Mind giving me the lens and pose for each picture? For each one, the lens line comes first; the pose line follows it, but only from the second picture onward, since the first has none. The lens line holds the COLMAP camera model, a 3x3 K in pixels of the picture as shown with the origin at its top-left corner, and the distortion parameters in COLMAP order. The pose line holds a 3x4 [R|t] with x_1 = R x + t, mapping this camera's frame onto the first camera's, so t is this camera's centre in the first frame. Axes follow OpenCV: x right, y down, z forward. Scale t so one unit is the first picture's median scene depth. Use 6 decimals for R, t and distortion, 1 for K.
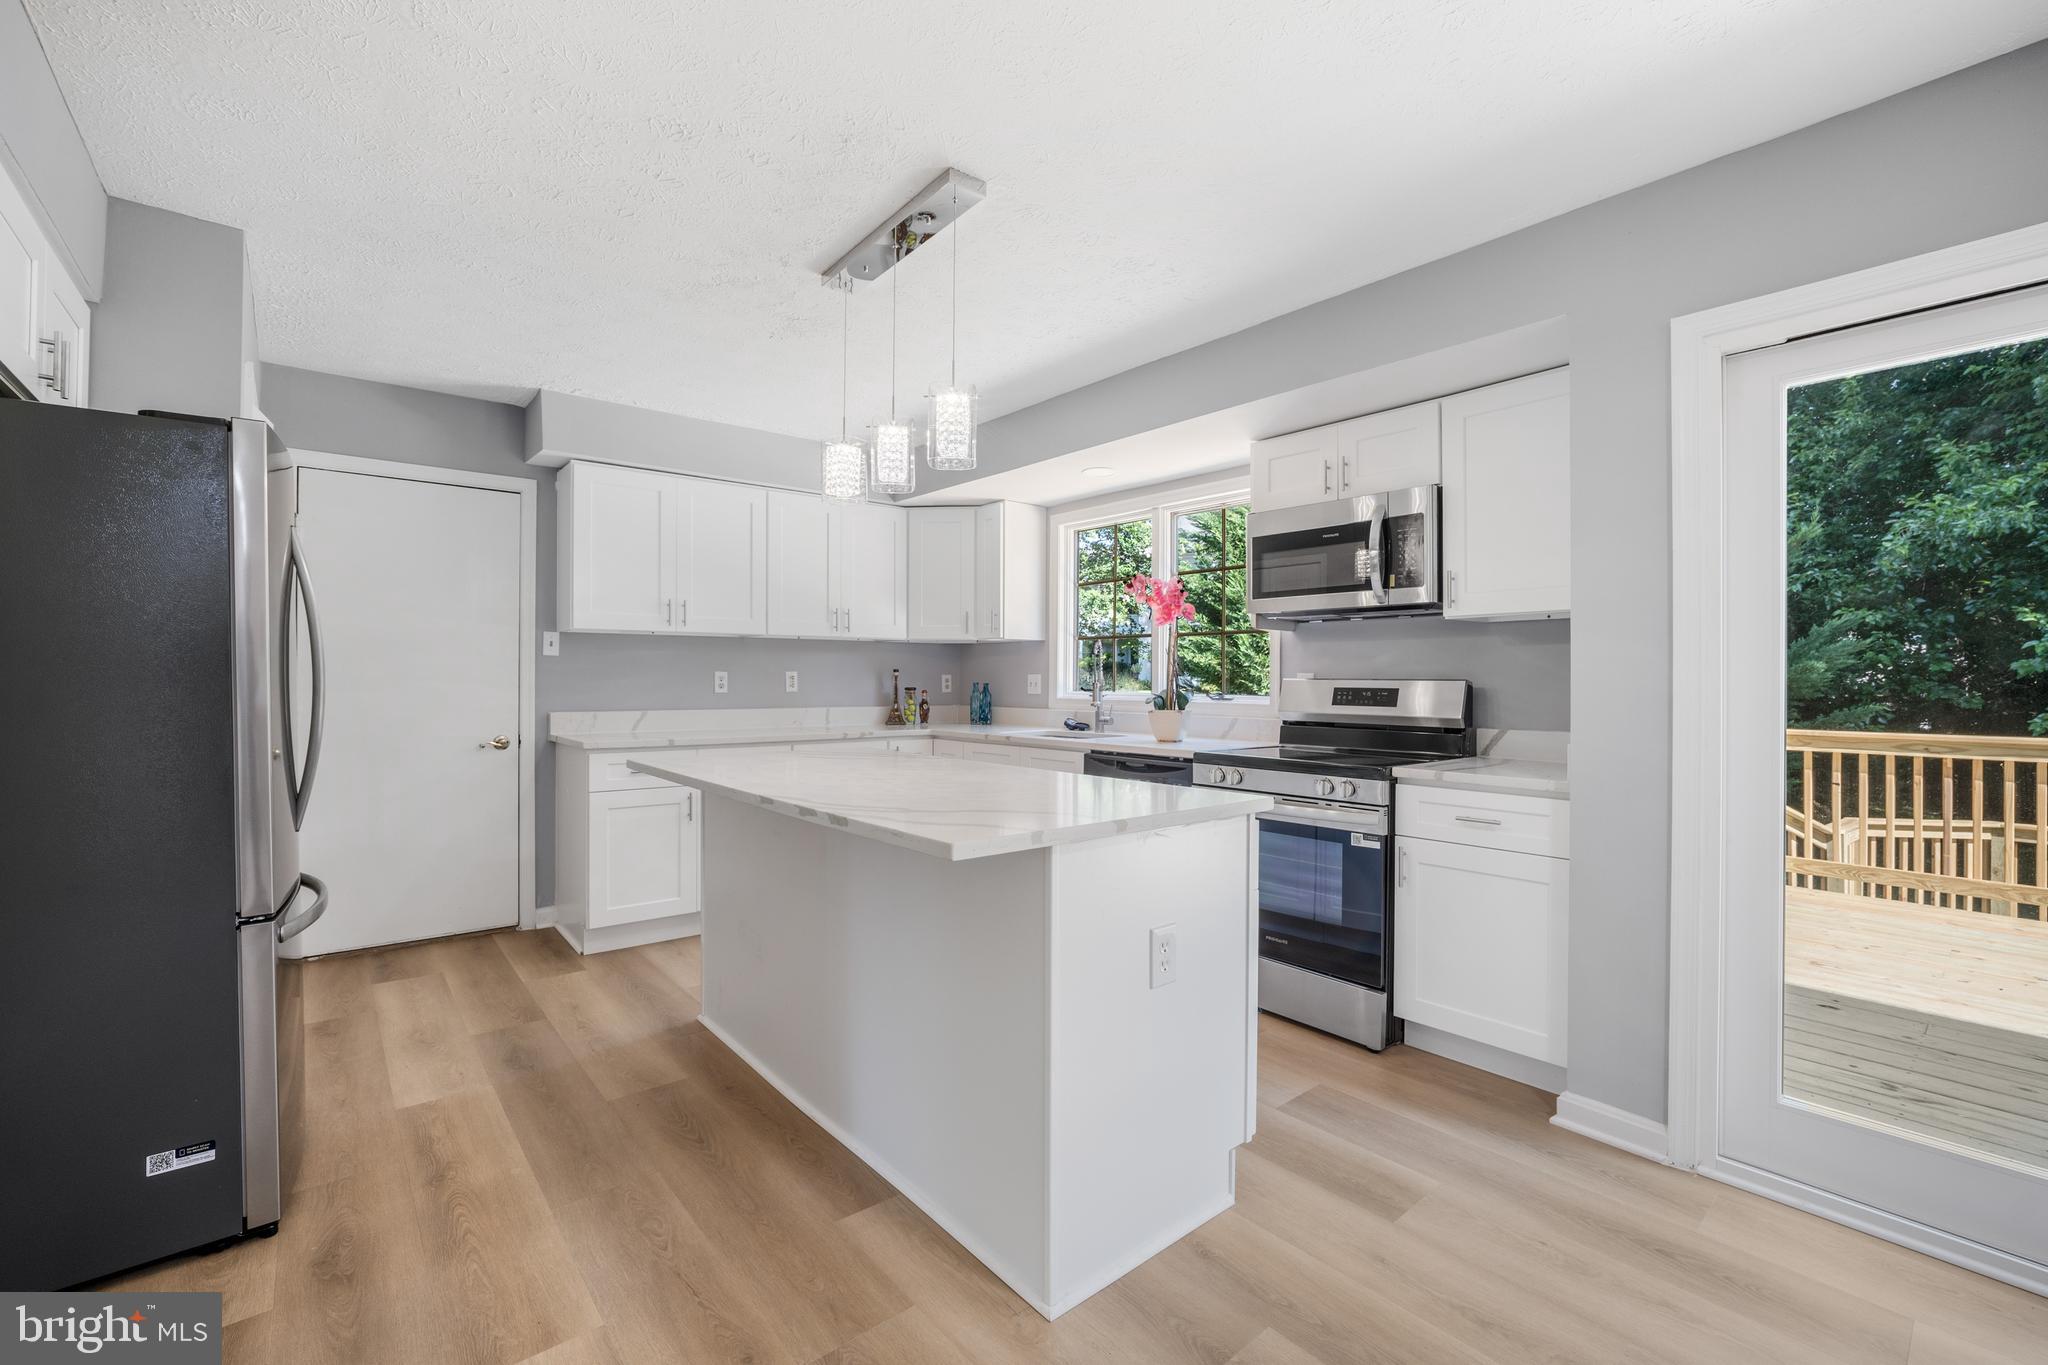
lens RADIAL K [[877.7, 0, 1044.8], [0, 877.7, 673.7], [0, 0, 1]] dist [-0.033888, 0.011301]
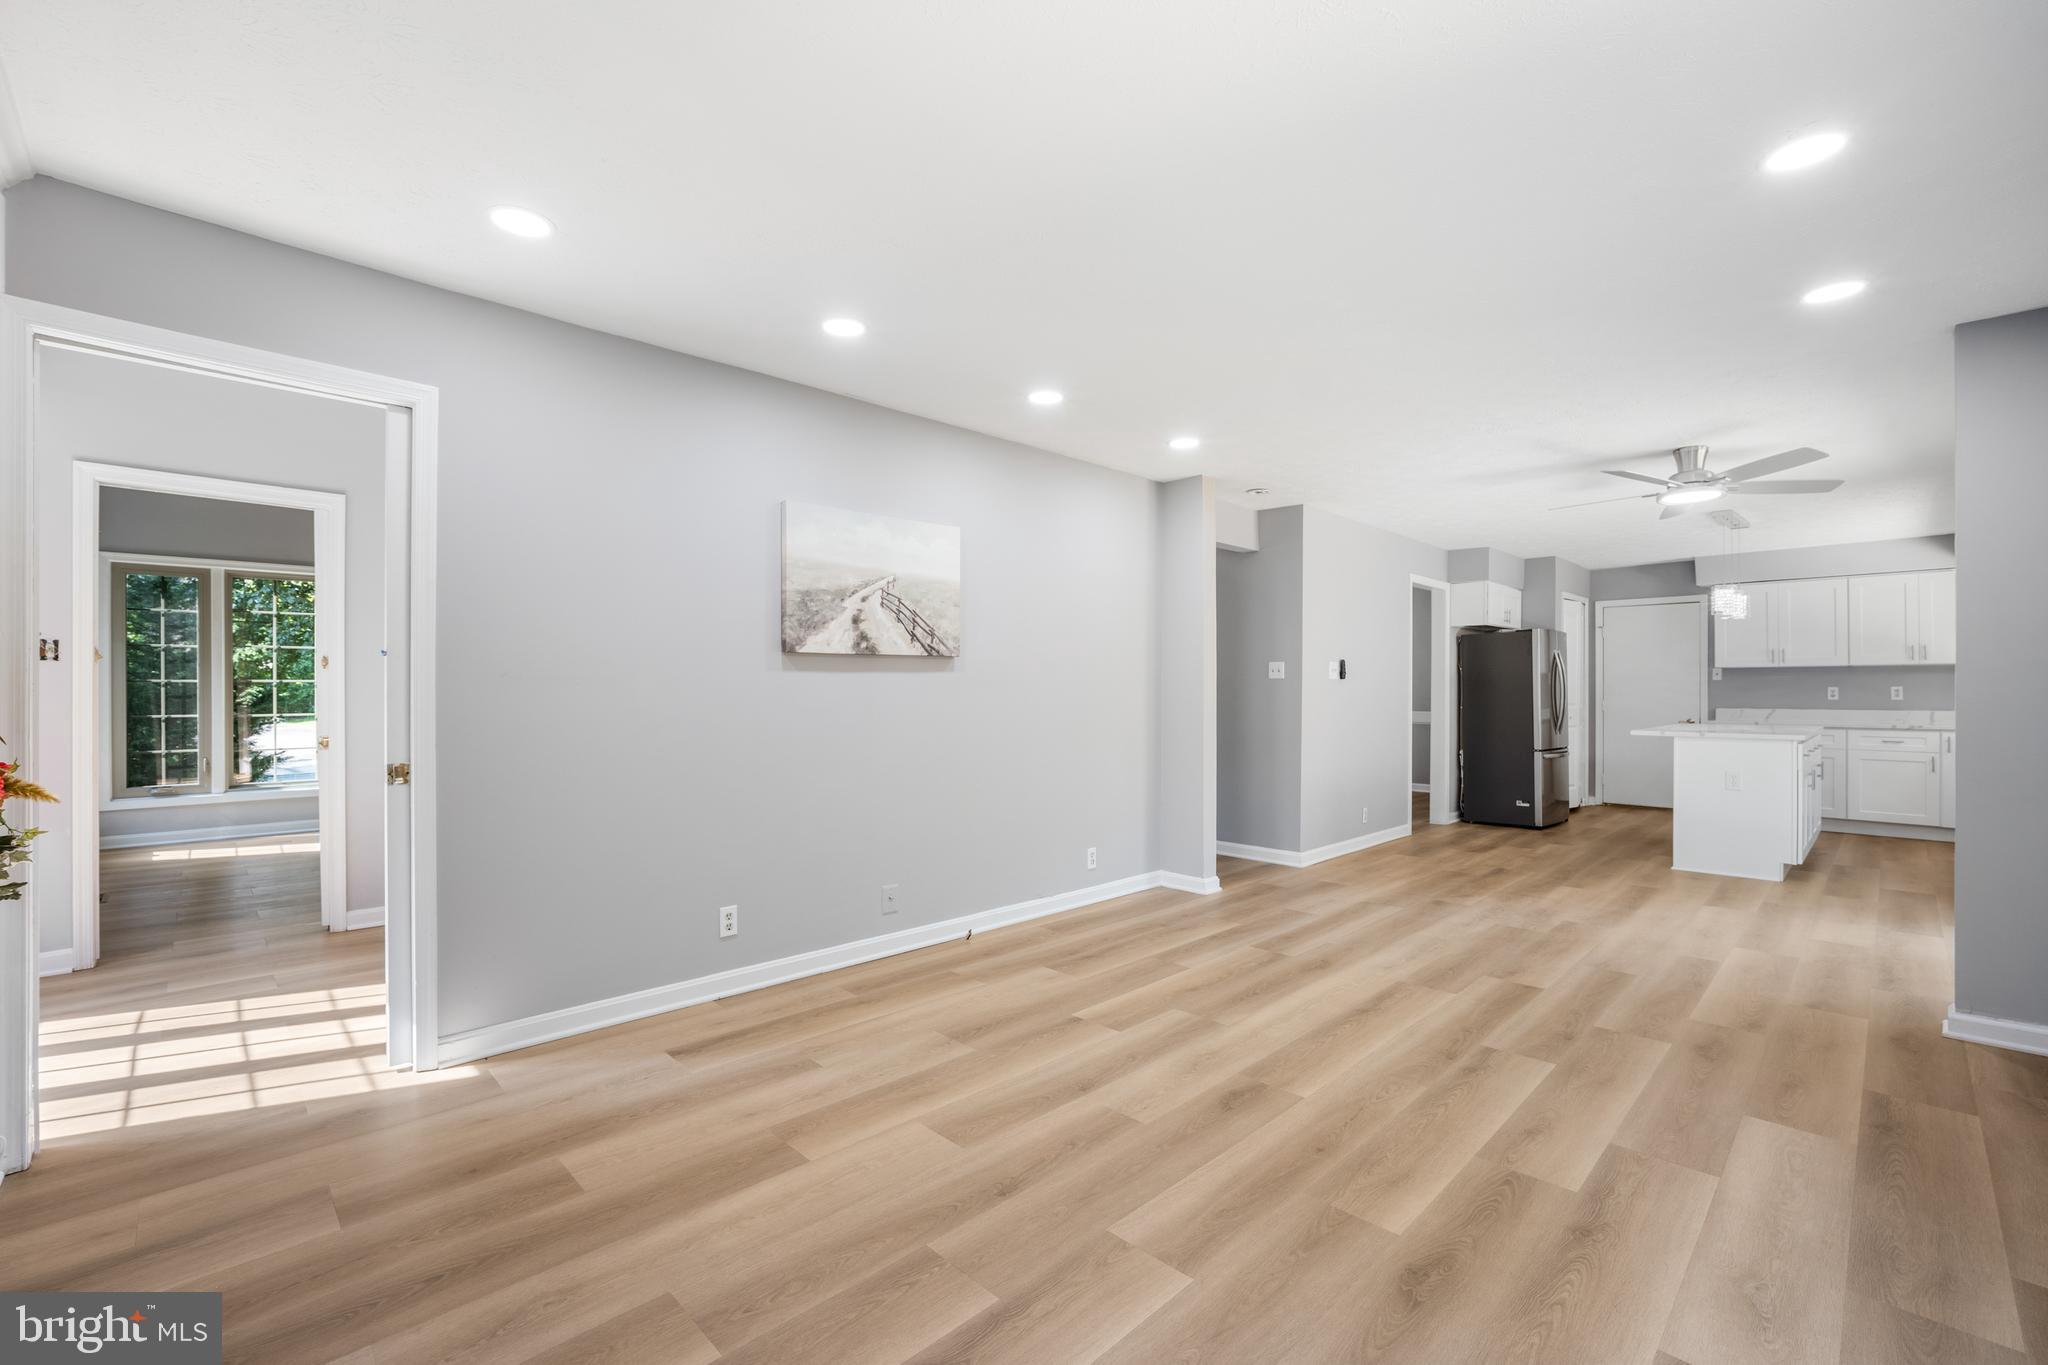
lens RADIAL K [[877.7, 0, 1017.8], [0, 877.7, 693.3], [0, 0, 1]] dist [-0.033888, 0.011301]
pose [[0.069665, -0.000612, -0.997570, 1.314391], [0.007747, 0.999970, -0.000072, -0.002522], [0.997540, -0.007723, 0.069667, -0.755064]]
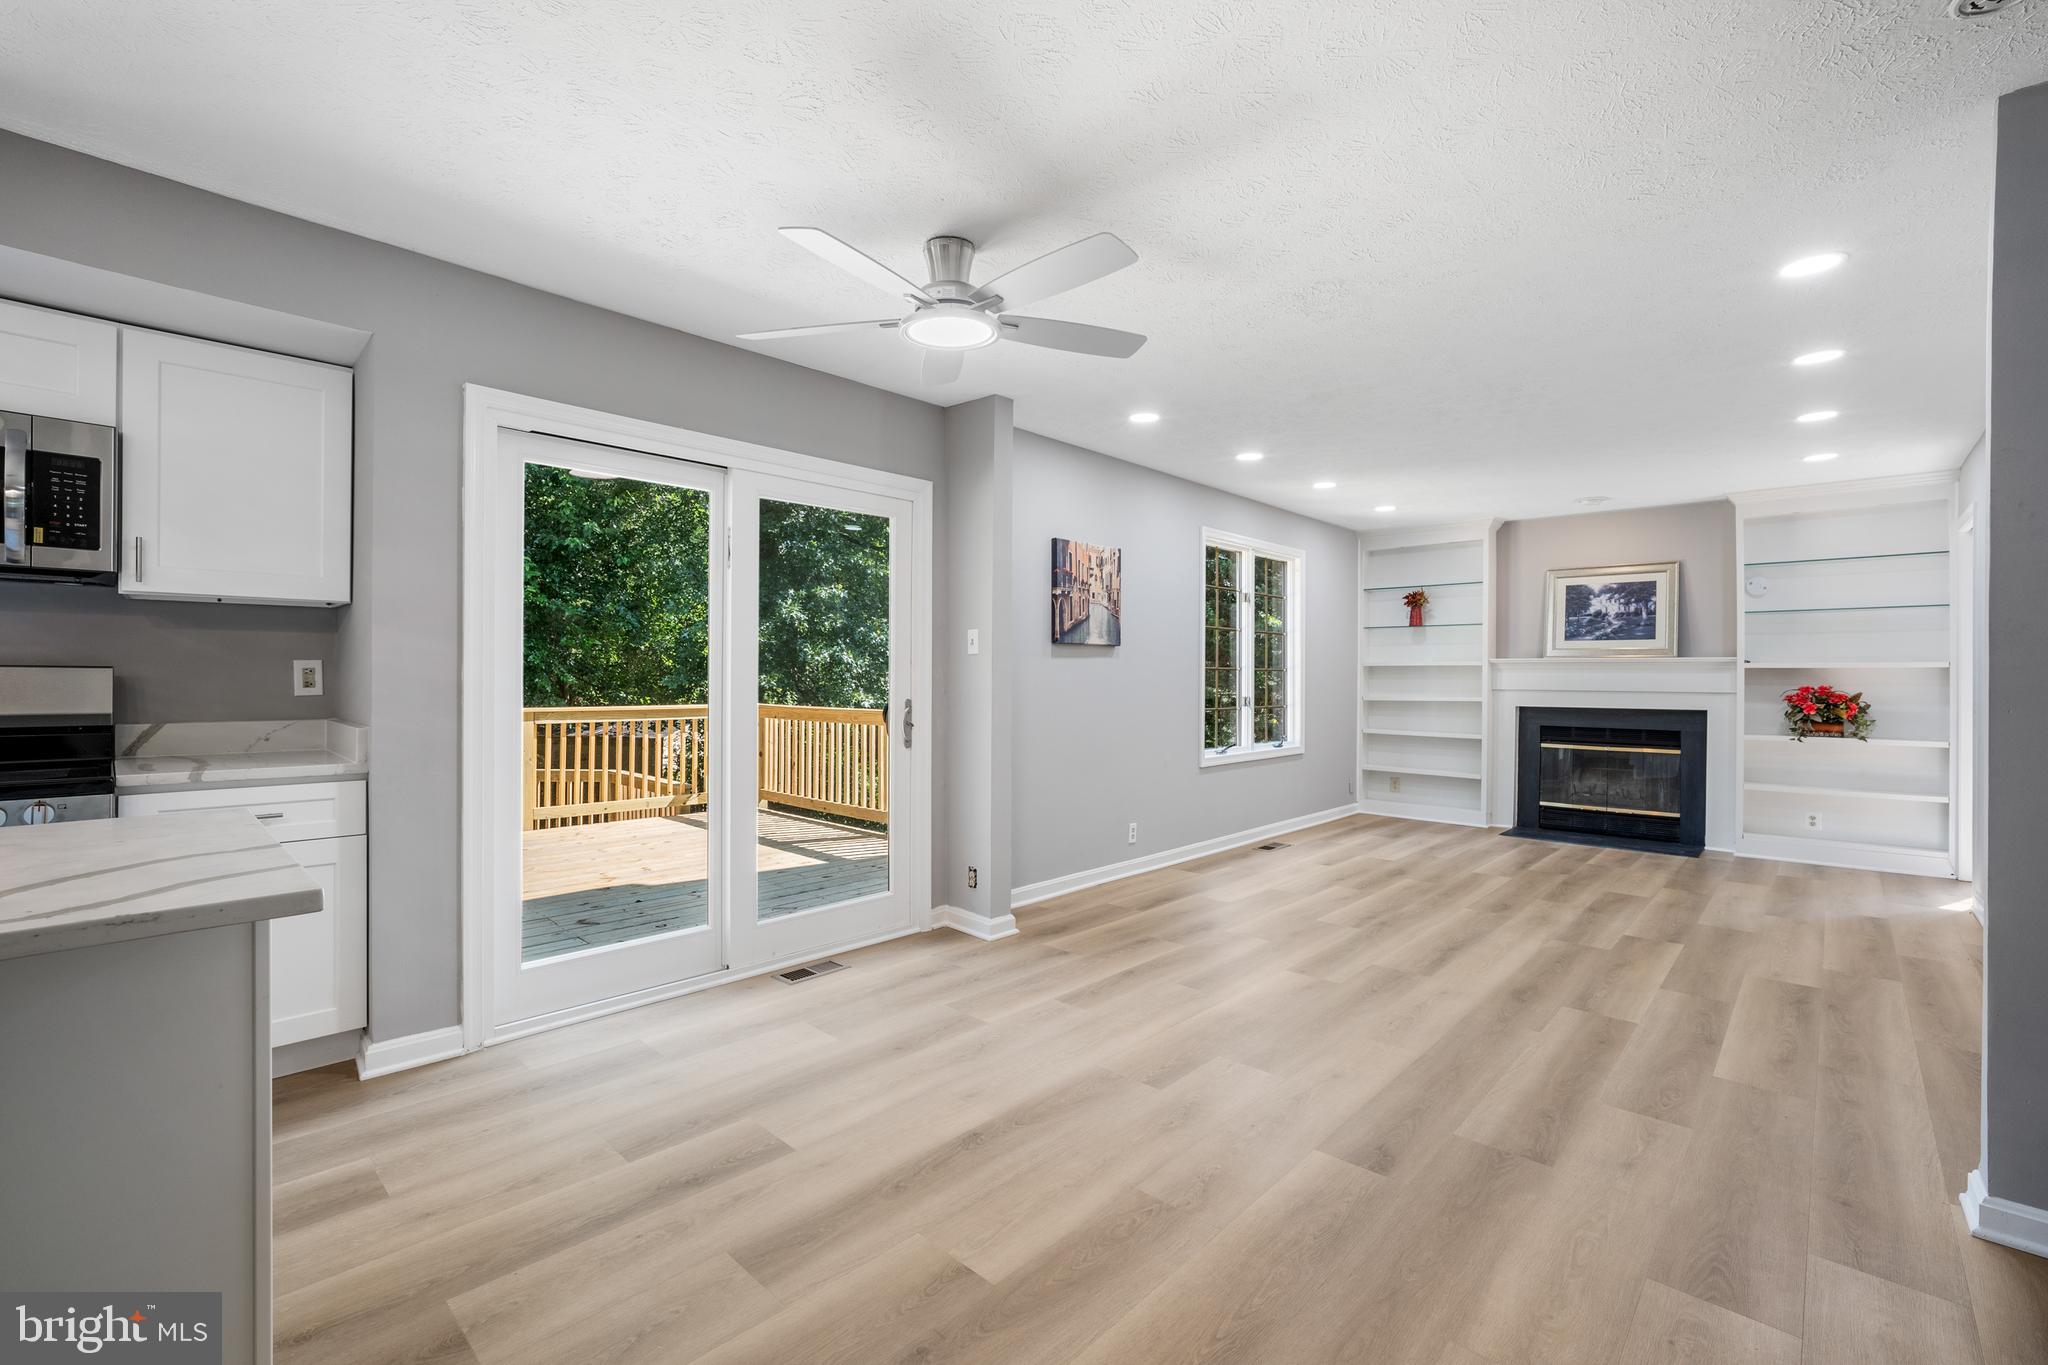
lens RADIAL K [[877.7, 0, 1016.5], [0, 877.7, 689.6], [0, 0, 1]] dist [-0.033888, 0.011301]
pose [[-0.103048, -0.021113, 0.994452, -0.317645], [-0.016063, 0.999680, 0.019559, -0.000739], [-0.994547, -0.013958, -0.103354, 0.172473]]
